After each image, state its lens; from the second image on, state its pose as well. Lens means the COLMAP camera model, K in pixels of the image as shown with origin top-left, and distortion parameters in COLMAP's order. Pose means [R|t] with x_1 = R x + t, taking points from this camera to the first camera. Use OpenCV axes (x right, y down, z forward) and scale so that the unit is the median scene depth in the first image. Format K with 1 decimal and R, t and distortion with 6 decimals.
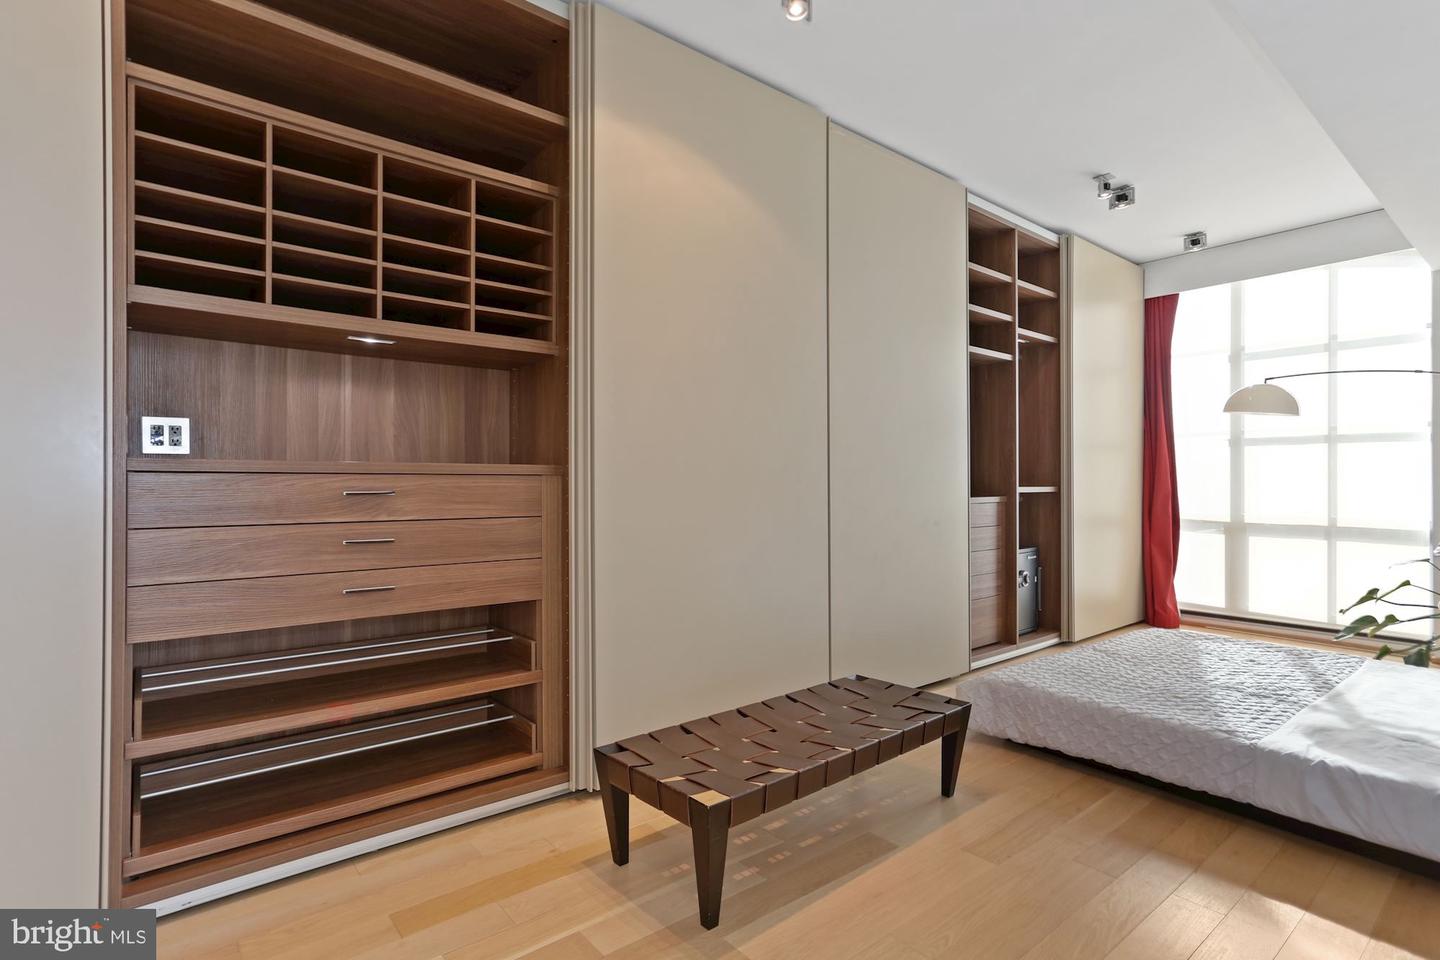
lens RADIAL K [[715.7, 0, 717.9], [0, 715.7, 487.9], [0, 0, 1]] dist [-0.035009, 0.022318]
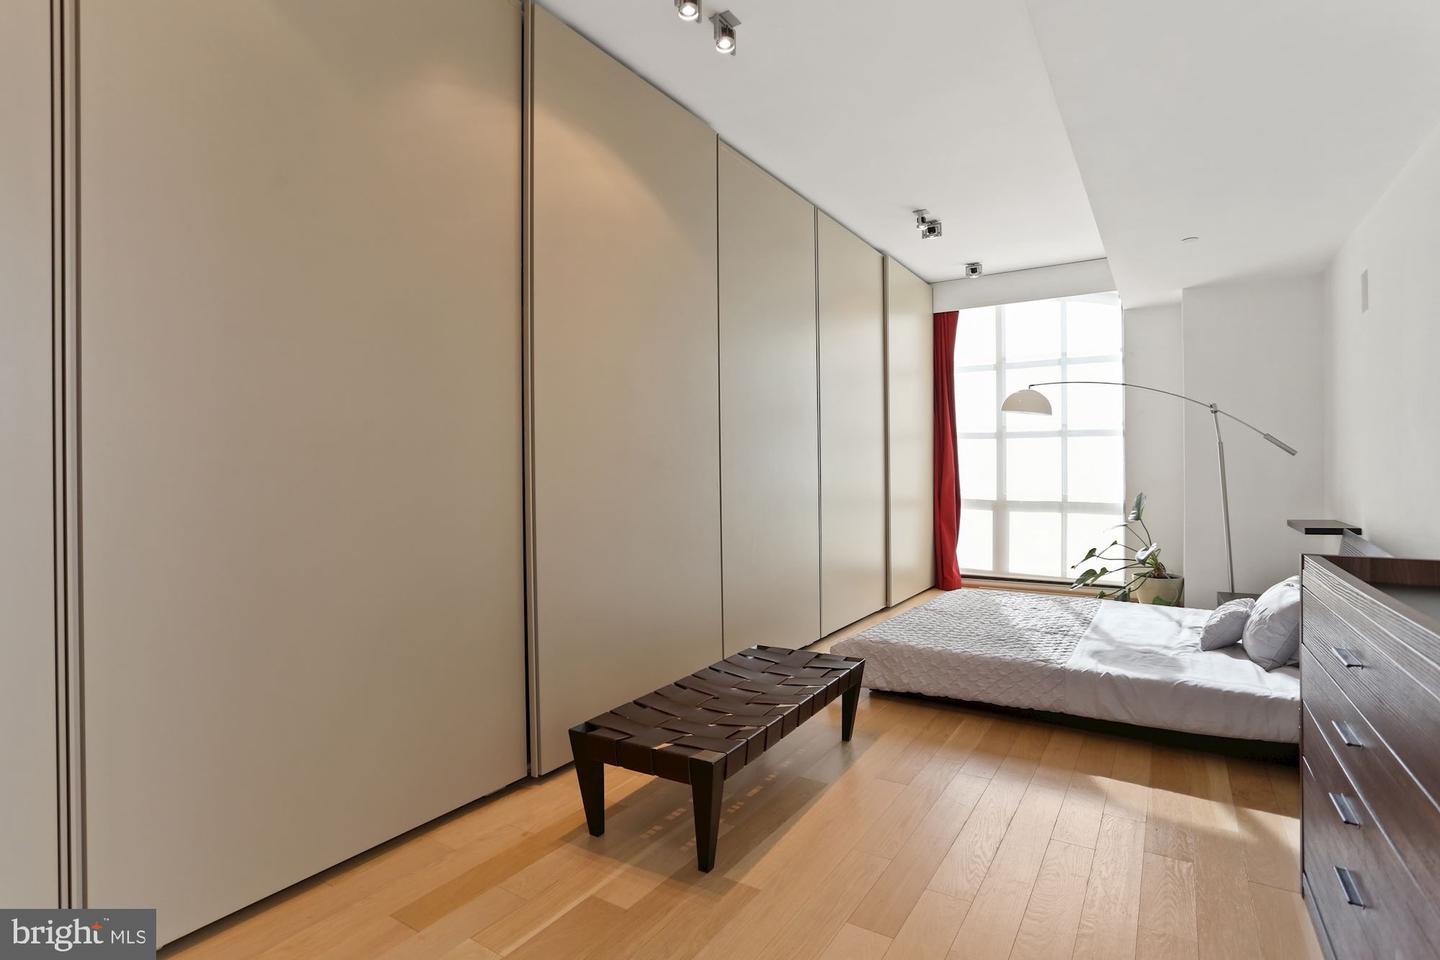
lens RADIAL K [[721.2, 0, 720.0], [0, 721.2, 480.0], [0, 0, 1]] dist [-0.112024, 0.083820]
pose [[0.950254, -0.012615, 0.311220, -0.200383], [0.011323, 0.999918, 0.005958, 0.000311], [-0.311270, -0.002138, 0.950319, -0.031962]]
